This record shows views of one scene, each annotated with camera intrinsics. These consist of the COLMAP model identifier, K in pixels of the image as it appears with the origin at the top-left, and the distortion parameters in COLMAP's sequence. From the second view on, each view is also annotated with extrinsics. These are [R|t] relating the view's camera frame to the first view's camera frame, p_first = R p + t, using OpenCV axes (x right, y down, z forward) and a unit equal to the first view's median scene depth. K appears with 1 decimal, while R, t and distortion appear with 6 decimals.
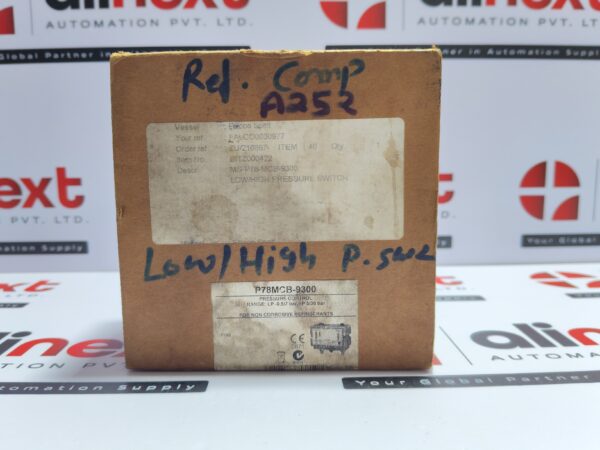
lens RADIAL K [[509.2, 0, 300.0], [0, 509.2, 225.0], [0, 0, 1]] dist [-0.004029, -0.081310]
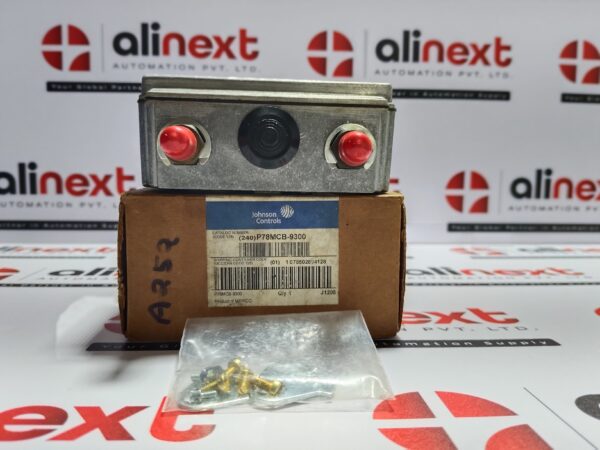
lens RADIAL K [[502.1, 0, 300.0], [0, 502.1, 225.0], [0, 0, 1]] dist [0.001727, -0.002045]
pose [[0.998846, 0.017349, 0.044789, -0.036947], [-0.015501, 0.999027, -0.041291, 0.094069], [-0.045462, 0.040549, 0.998143, -0.394464]]
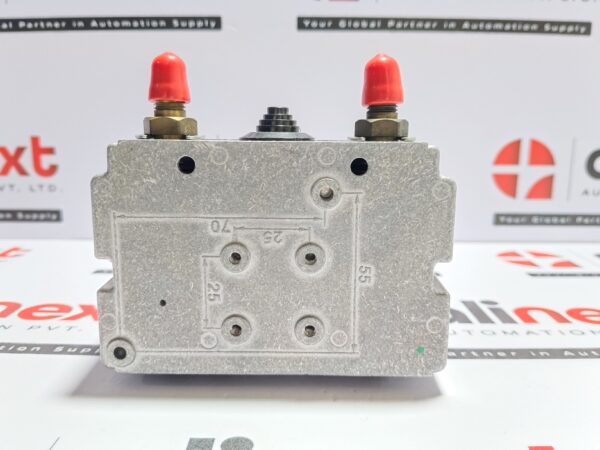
lens RADIAL K [[511.6, 0, 300.0], [0, 511.6, 225.0], [0, 0, 1]] dist [-0.012857, -0.071206]
pose [[0.999466, 0.022802, -0.023411, 0.086139], [-0.021631, 0.998559, 0.049121, 0.002138], [0.024497, -0.048588, 0.998518, -0.008096]]
